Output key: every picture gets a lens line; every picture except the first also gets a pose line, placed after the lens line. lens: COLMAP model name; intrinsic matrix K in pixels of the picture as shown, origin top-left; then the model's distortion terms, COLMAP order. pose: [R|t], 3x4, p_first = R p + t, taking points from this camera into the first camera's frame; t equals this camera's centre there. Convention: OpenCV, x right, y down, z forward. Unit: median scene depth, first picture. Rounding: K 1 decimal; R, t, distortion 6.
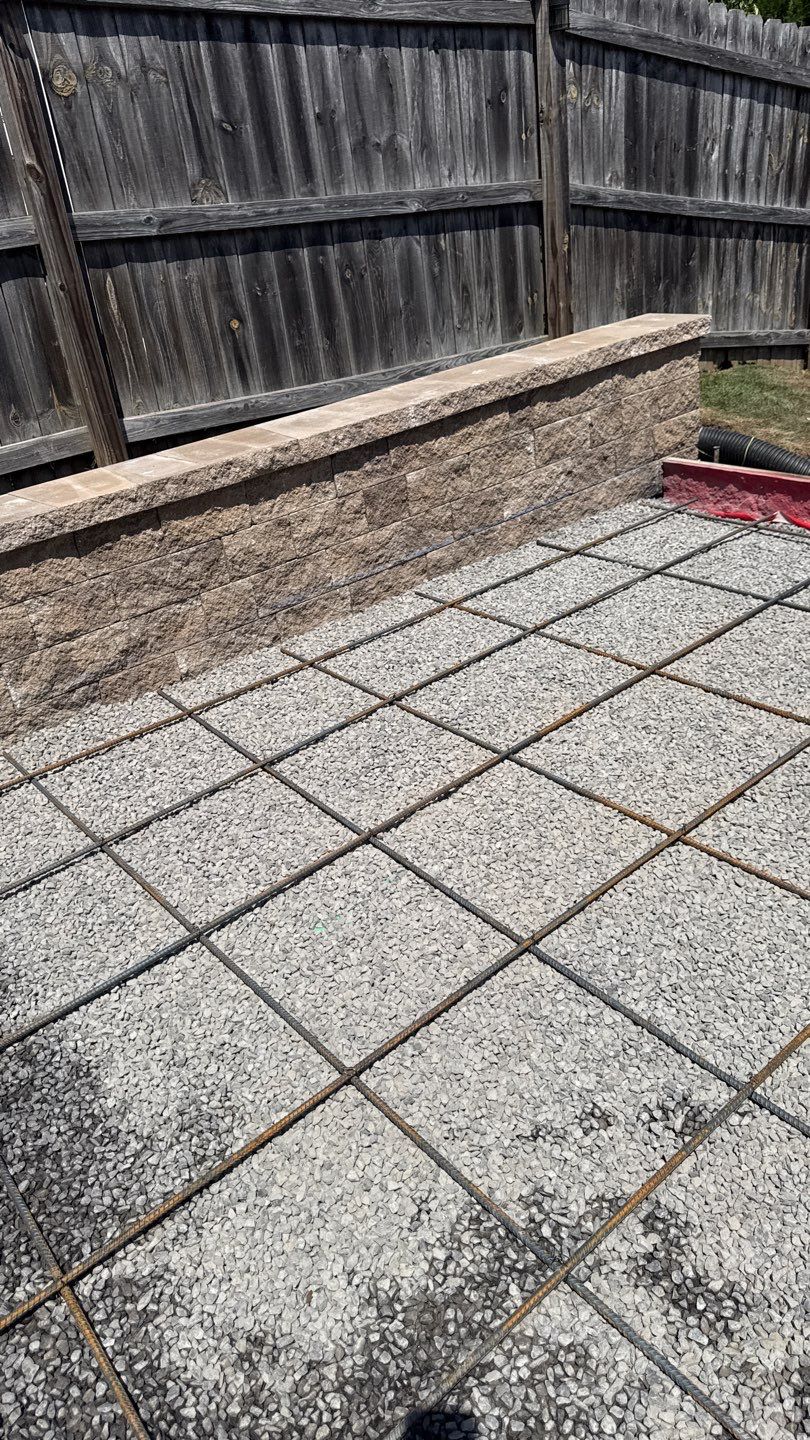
lens RADIAL K [[1016.6, 0, 343.9], [0, 1016.6, 698.0], [0, 0, 1]] dist [0.049183, -0.057266]
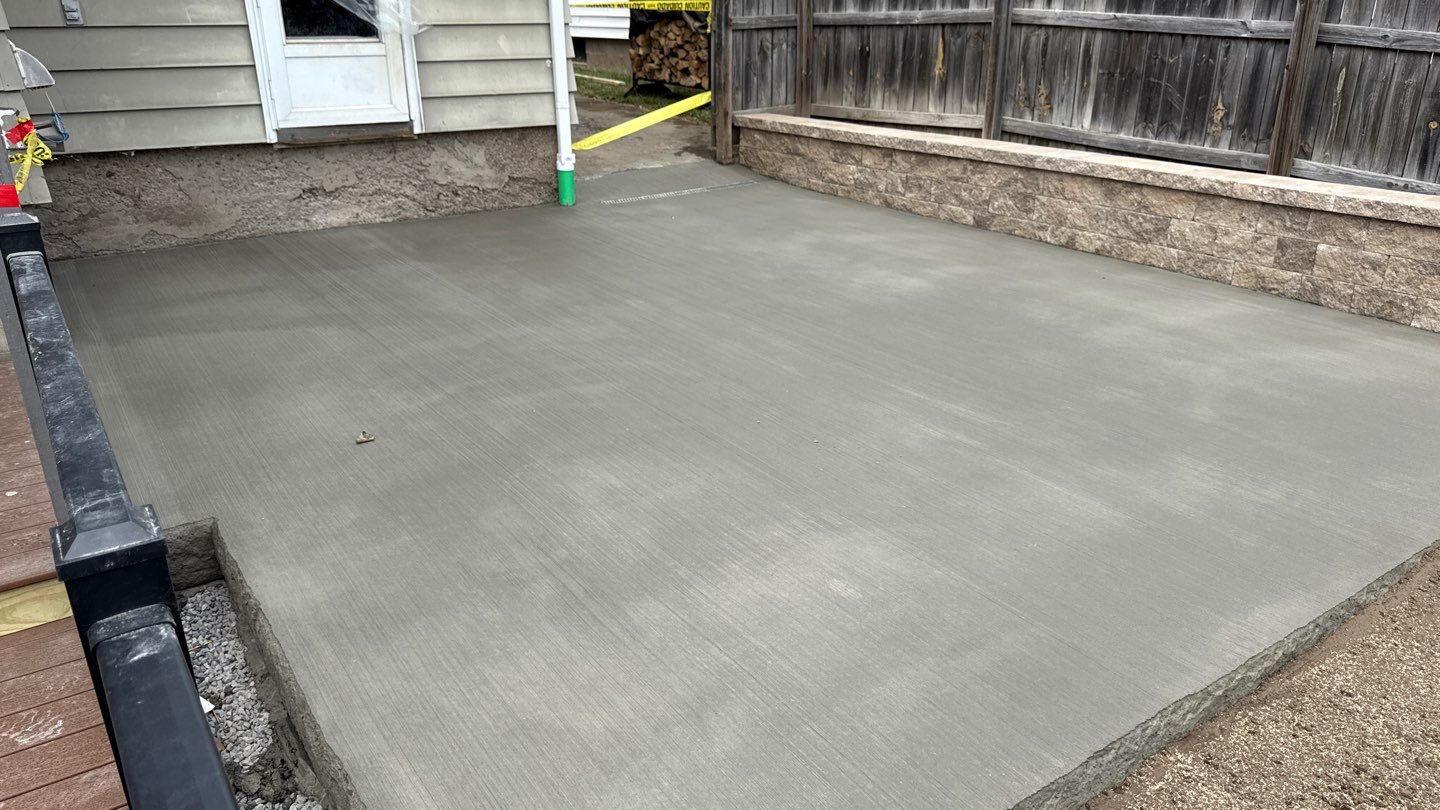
lens RADIAL K [[1022.4, 0, 721.5], [0, 1022.4, 408.4], [0, 0, 1]] dist [0.007372, -0.005375]
pose [[-0.036131, 0.481827, -0.875521, 1.288203], [-0.452072, 0.773447, 0.444309, -0.277507], [0.891249, 0.411852, 0.189875, 0.127723]]
